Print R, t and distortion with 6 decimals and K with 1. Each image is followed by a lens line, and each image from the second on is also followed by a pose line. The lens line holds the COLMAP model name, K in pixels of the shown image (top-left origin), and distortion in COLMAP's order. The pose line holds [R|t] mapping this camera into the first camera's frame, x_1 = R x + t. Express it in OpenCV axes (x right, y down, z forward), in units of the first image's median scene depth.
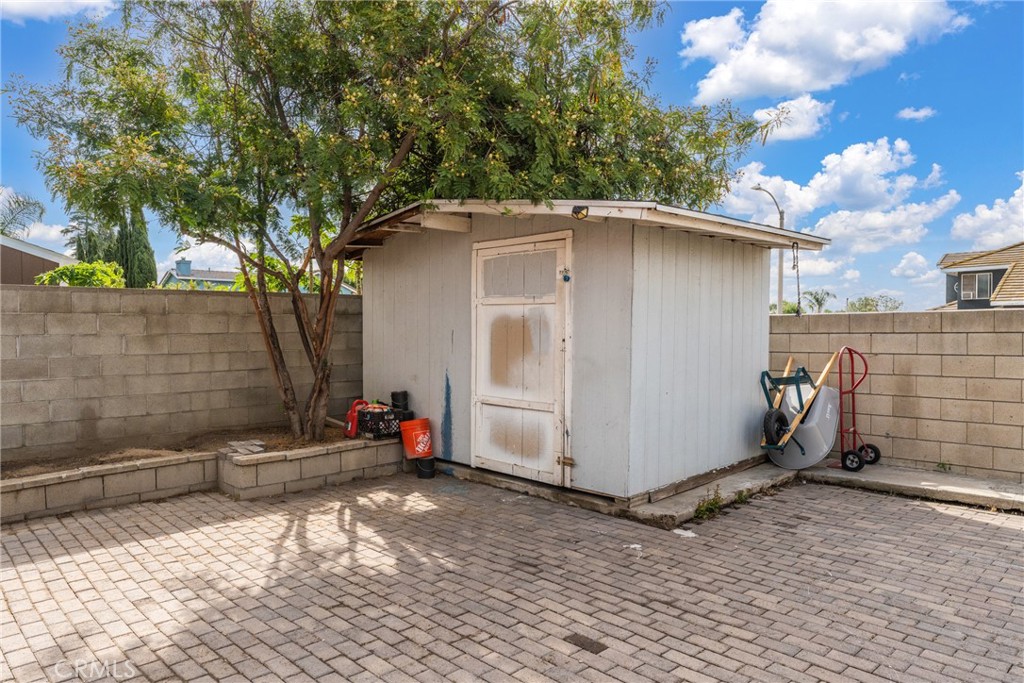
lens RADIAL K [[684.3, 0, 511.2], [0, 684.3, 339.6], [0, 0, 1]] dist [0.002822, -0.002497]
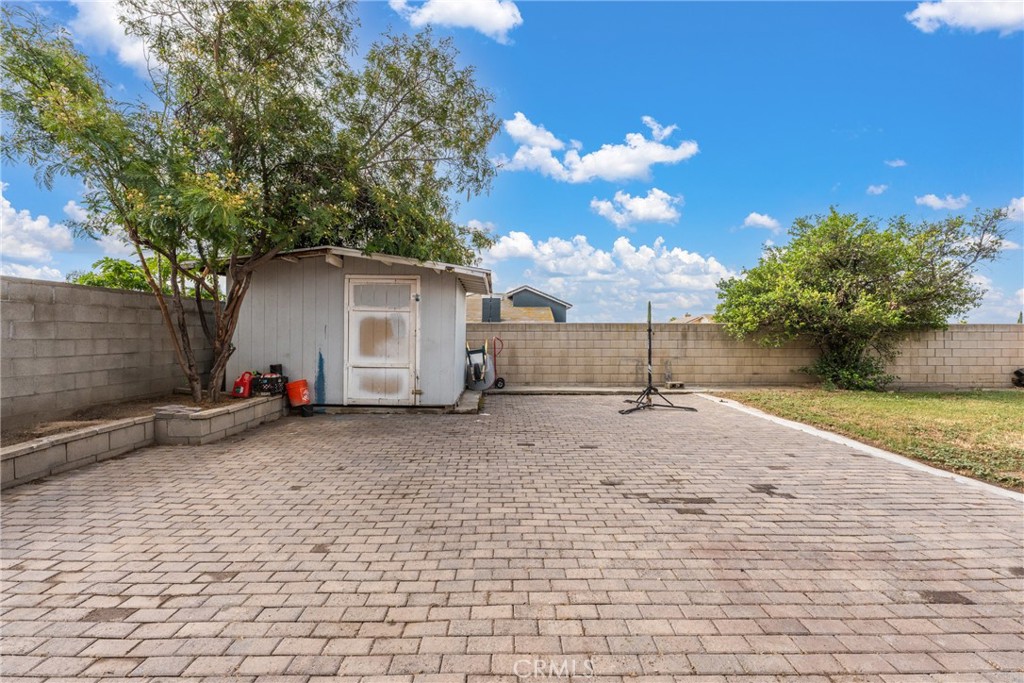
lens RADIAL K [[407.4, 0, 510.2], [0, 407.4, 336.9], [0, 0, 1]] dist [-0.000913, -0.000063]
pose [[0.681399, 0.007817, 0.731870, -0.514665], [0.002485, 0.999912, -0.012994, 0.029961], [-0.731908, 0.010673, 0.681320, 0.001901]]
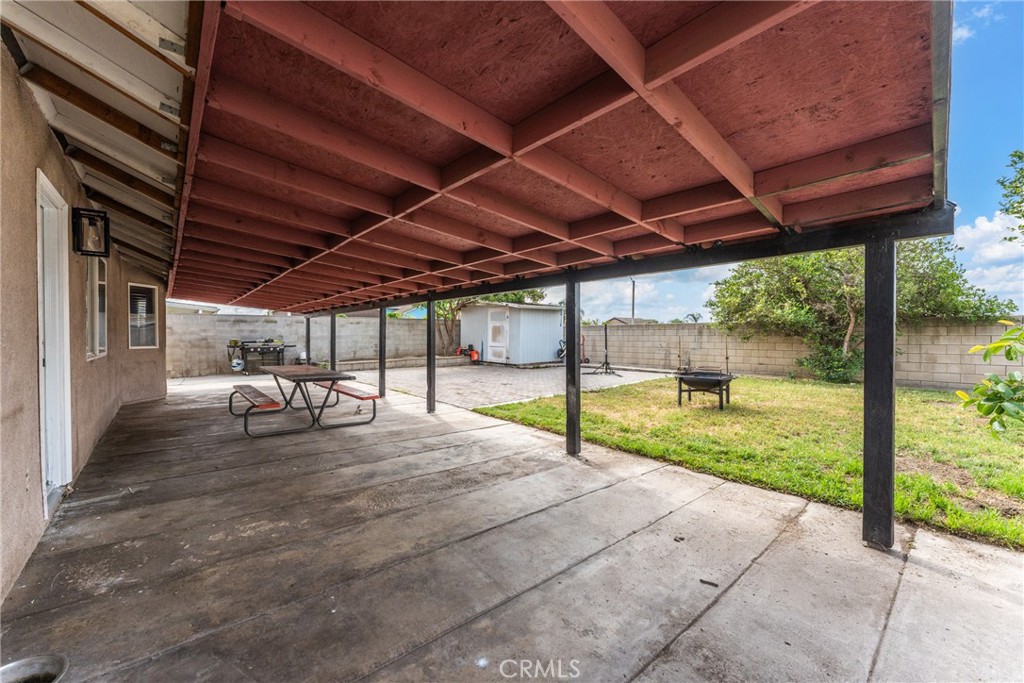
lens RADIAL K [[407.4, 0, 511.7], [0, 407.4, 340.4], [0, 0, 1]] dist [-0.000913, -0.000063]
pose [[0.998552, 0.007414, -0.053286, 0.217572], [-0.007394, 0.999972, 0.000576, 0.052250], [0.053289, -0.000182, 0.998579, -1.453618]]
